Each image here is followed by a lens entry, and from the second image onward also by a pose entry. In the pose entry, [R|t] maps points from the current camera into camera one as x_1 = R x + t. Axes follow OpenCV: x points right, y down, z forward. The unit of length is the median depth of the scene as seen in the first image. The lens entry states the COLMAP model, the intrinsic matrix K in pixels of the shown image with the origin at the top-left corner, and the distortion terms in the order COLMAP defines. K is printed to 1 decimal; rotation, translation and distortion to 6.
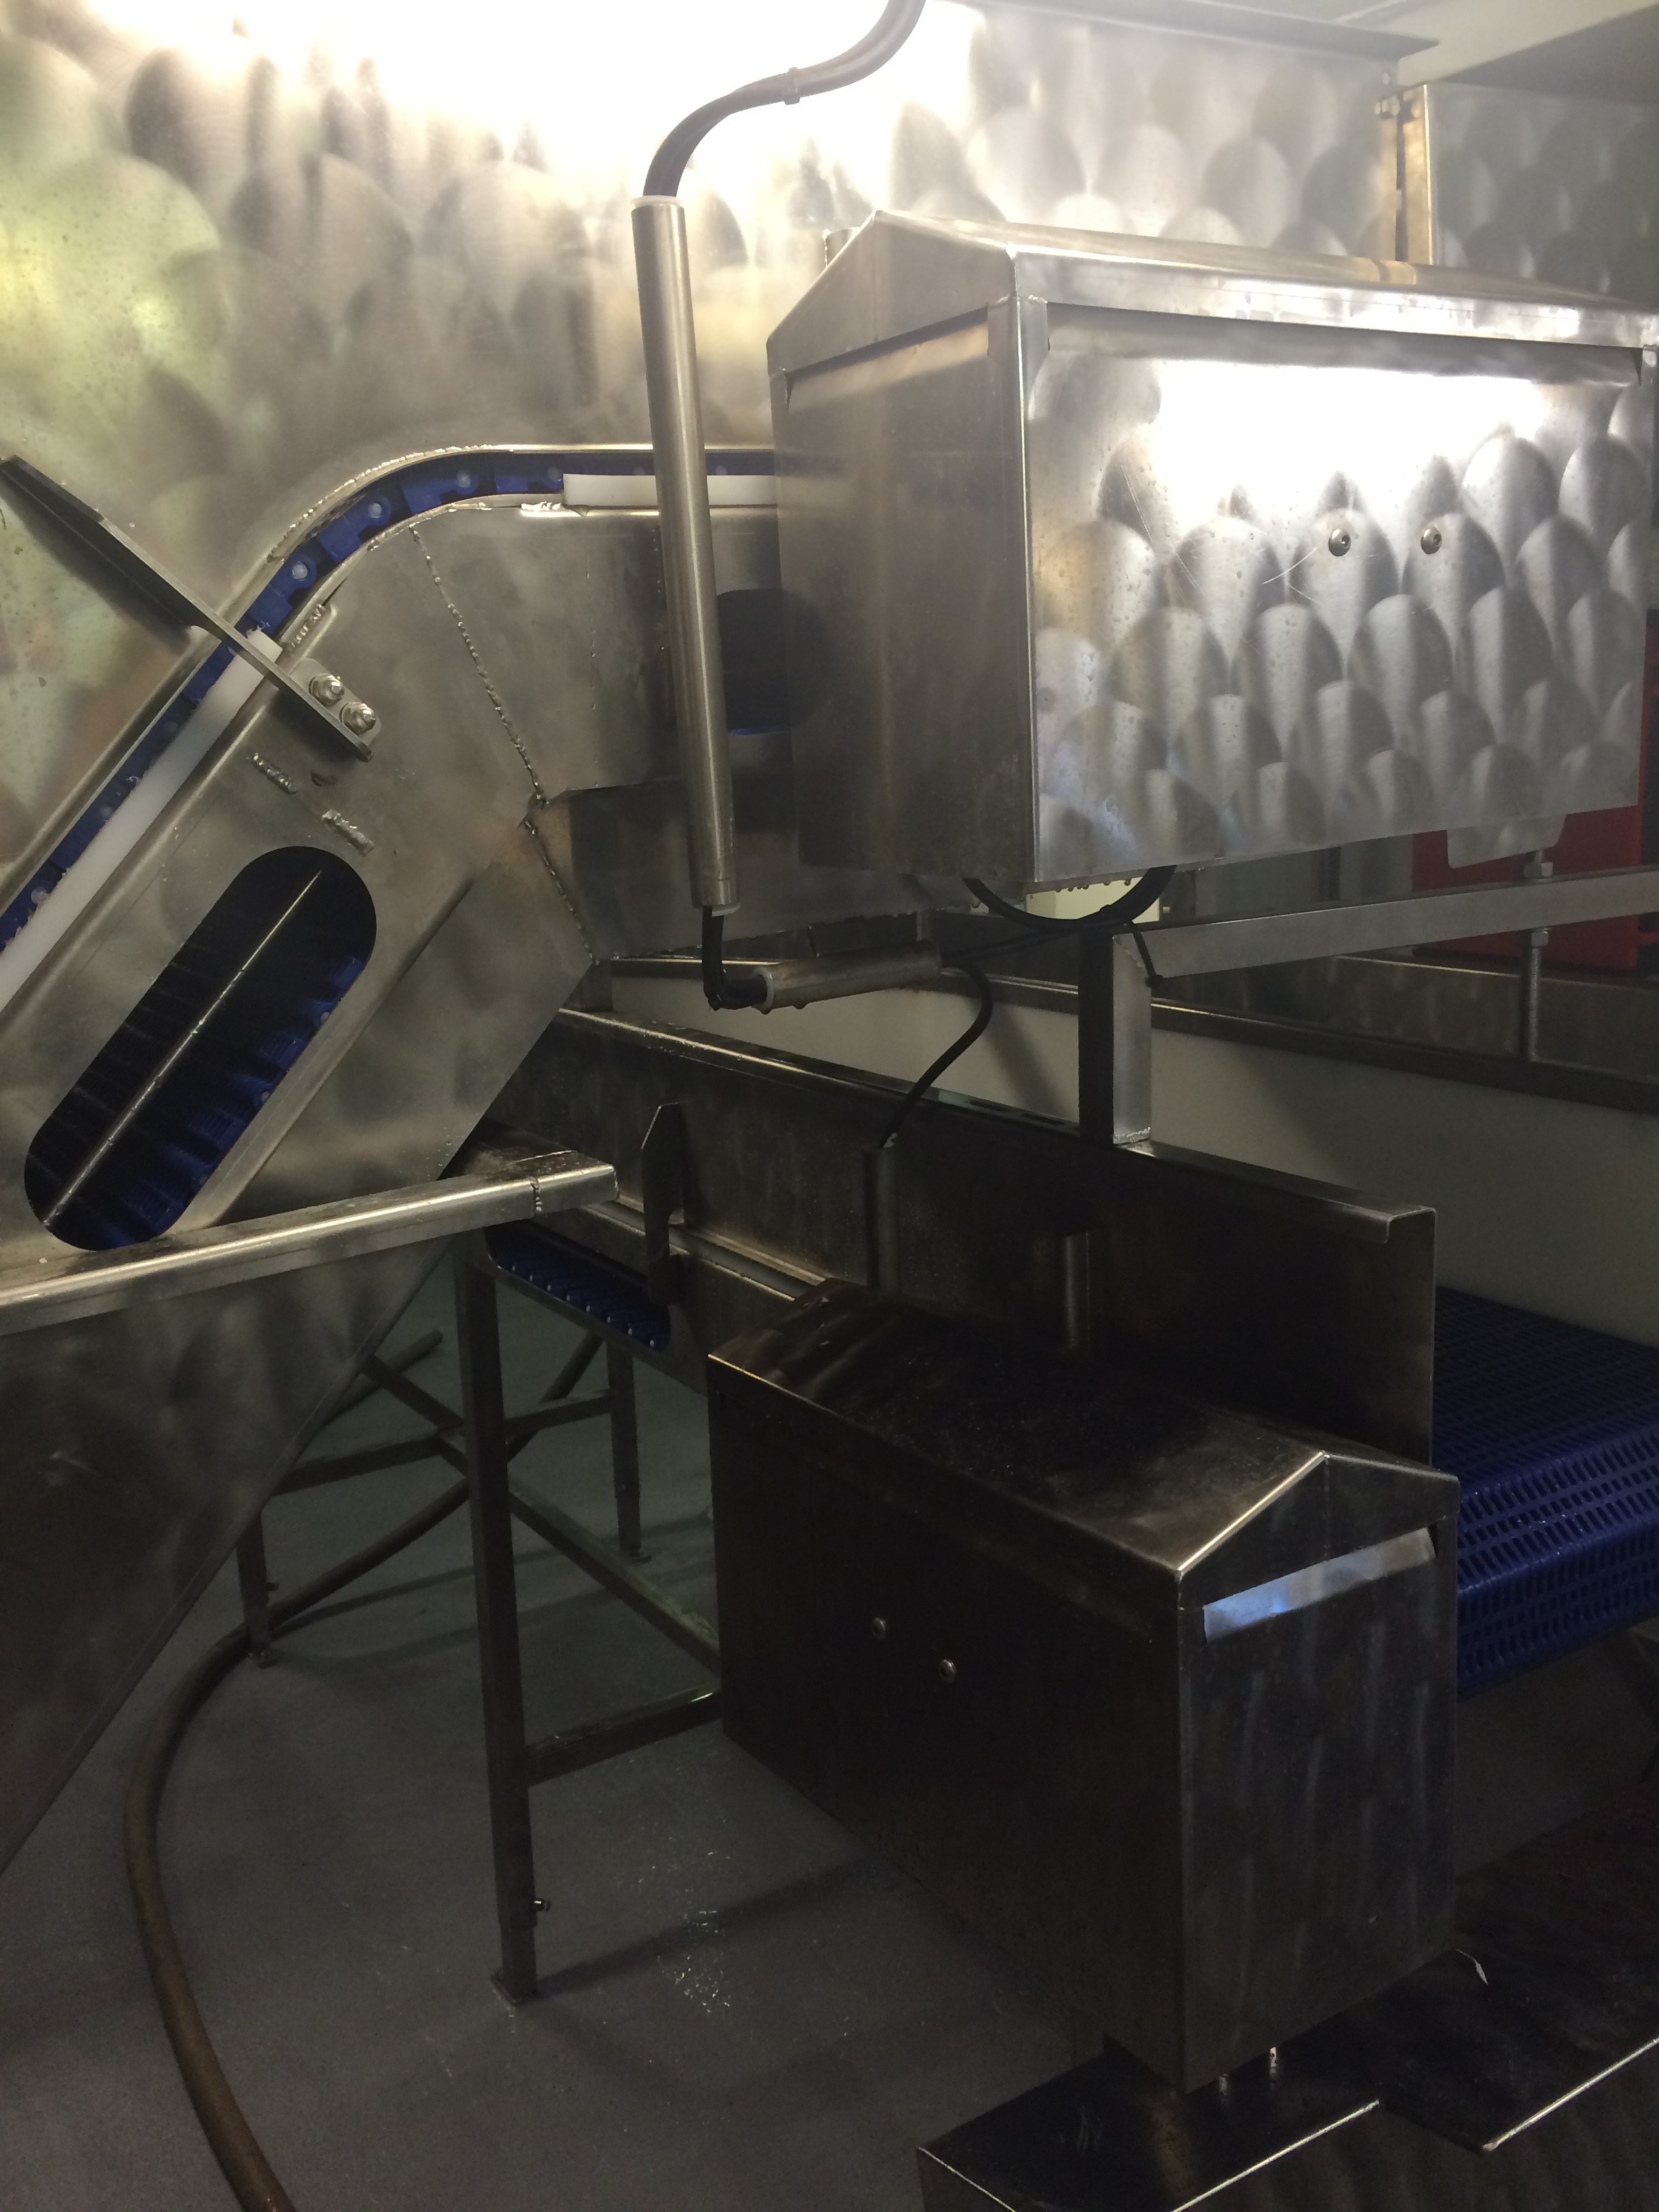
lens RADIAL K [[1900.7, 0, 829.5], [0, 1900.7, 1106.0], [0, 0, 1]] dist [0.099361, -0.142490]
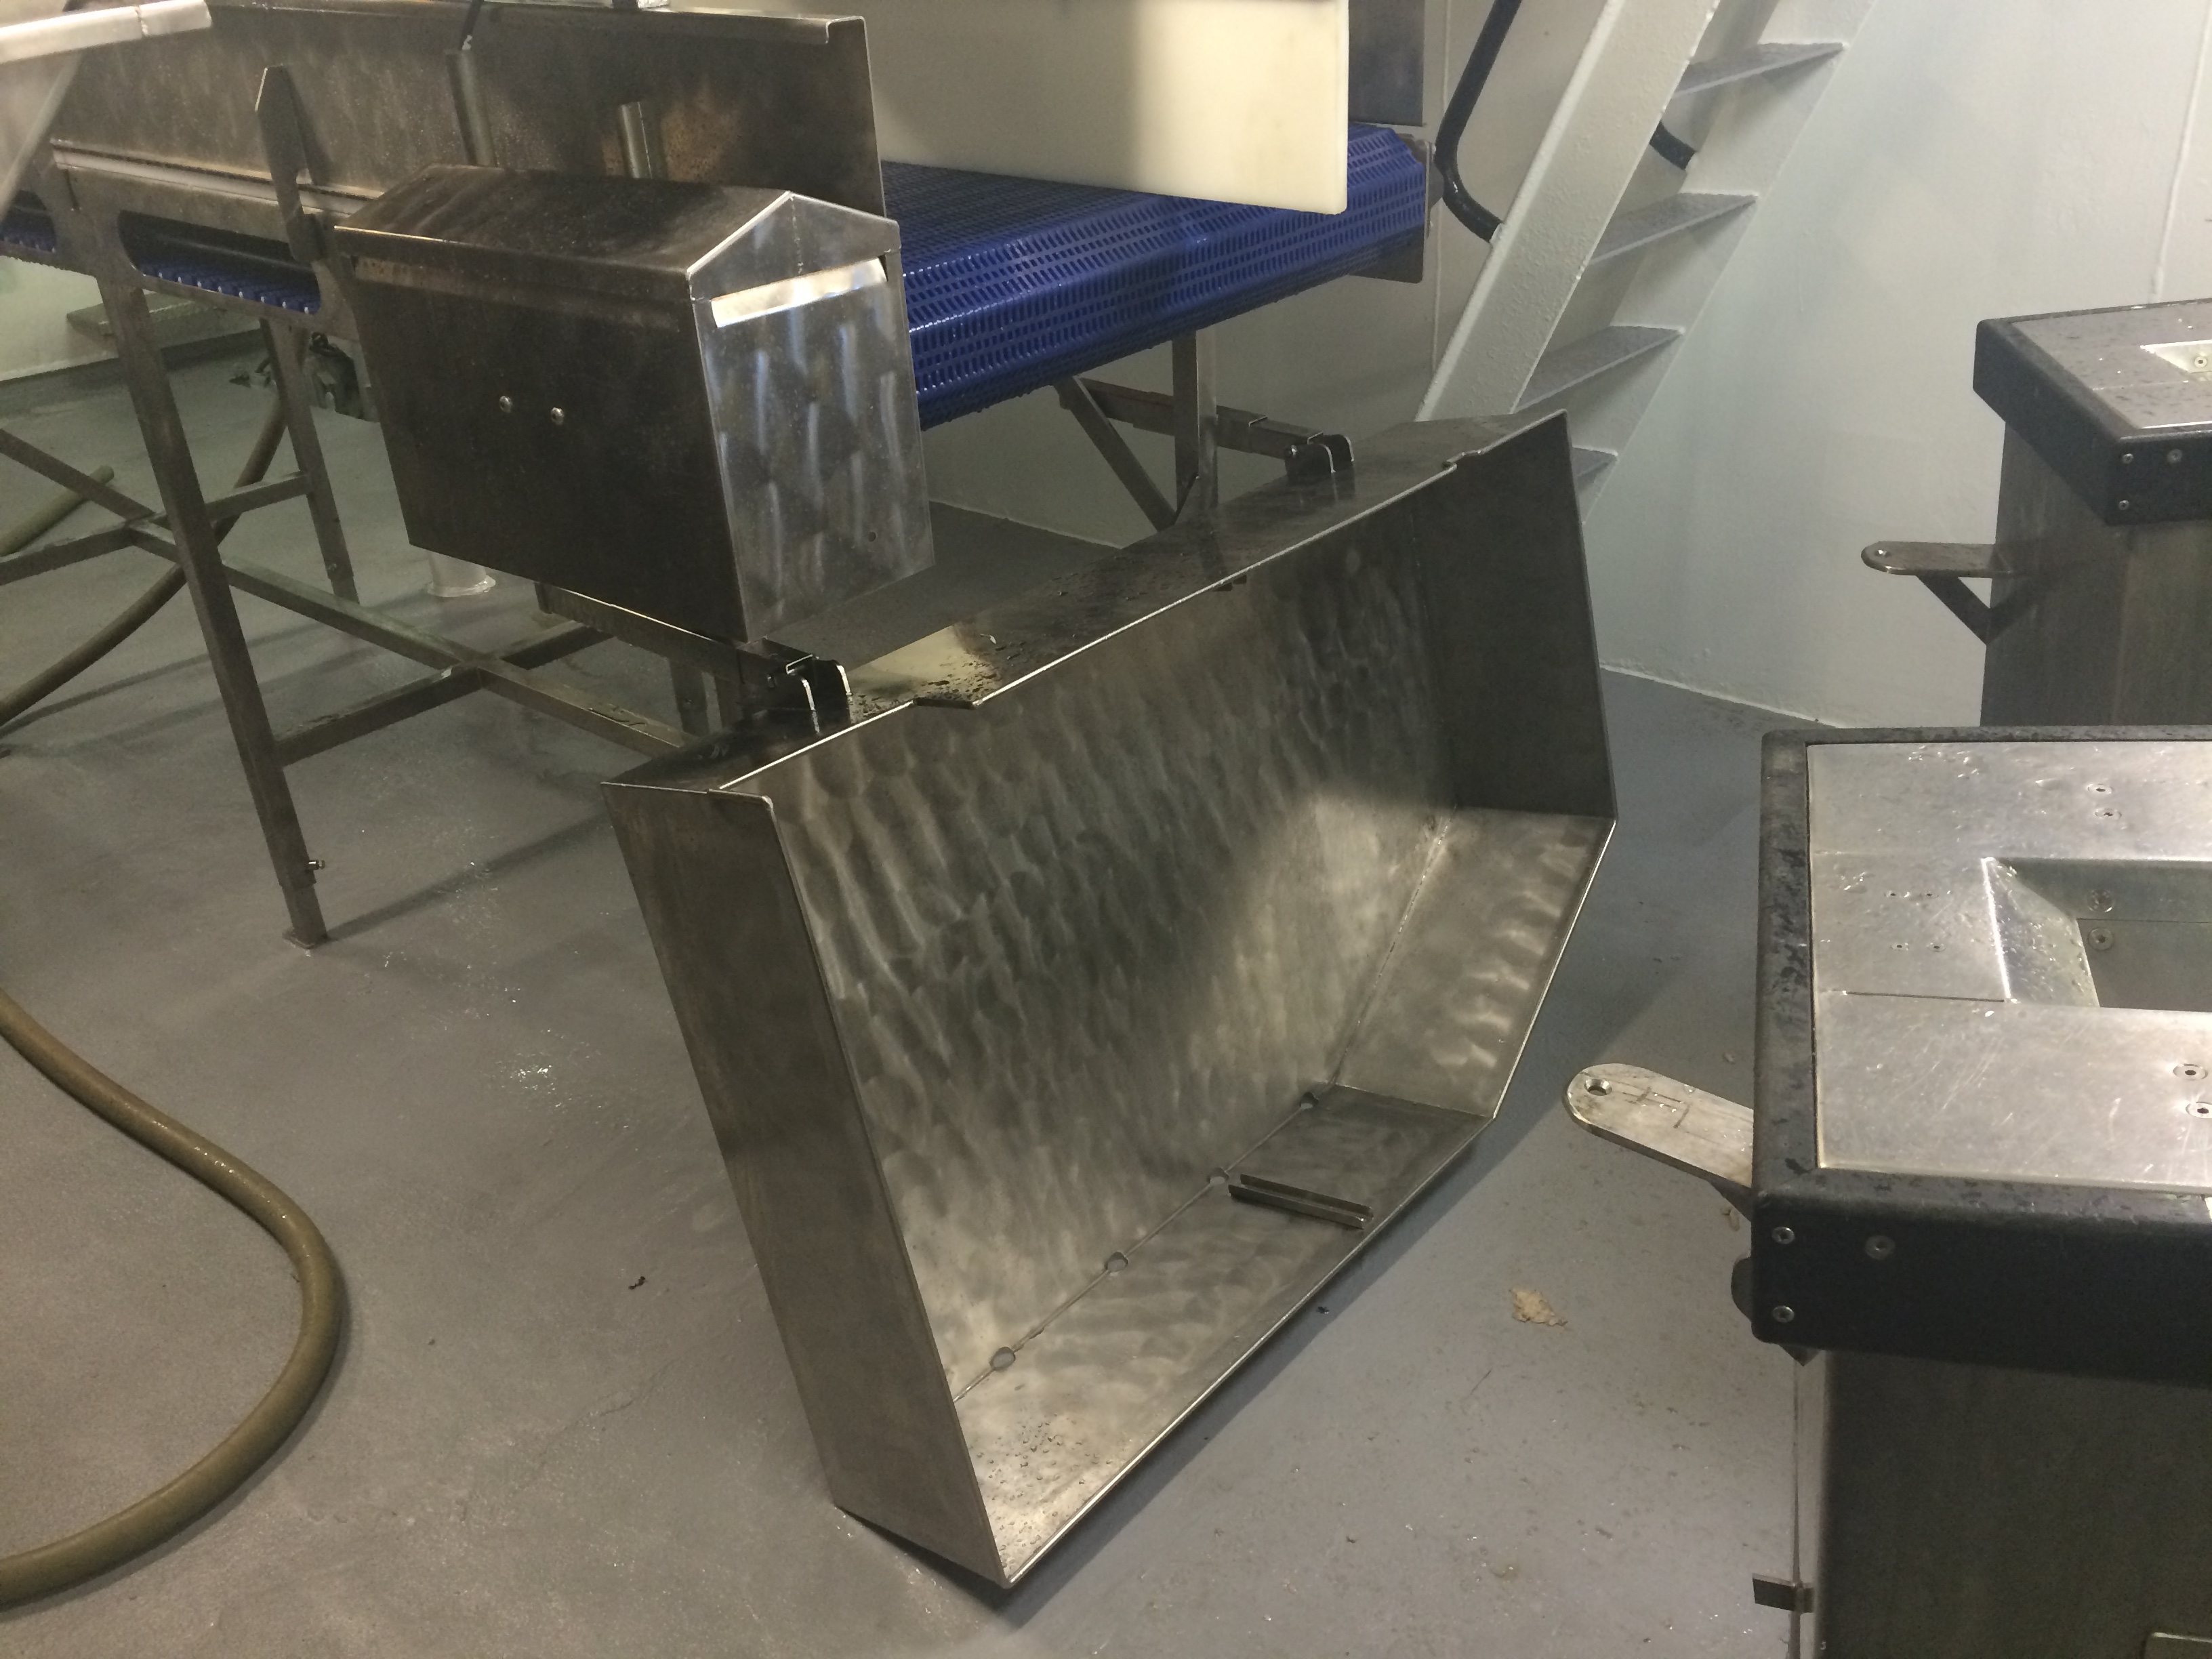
lens RADIAL K [[1900.7, 0, 1108.5], [0, 1900.7, 833.5], [0, 0, 1]] dist [0.099361, -0.142490]
pose [[0.957406, -0.150928, 0.246160, 0.044253], [0.073452, 0.951773, 0.297880, 0.158624], [-0.279247, -0.267111, 0.922319, -0.352512]]
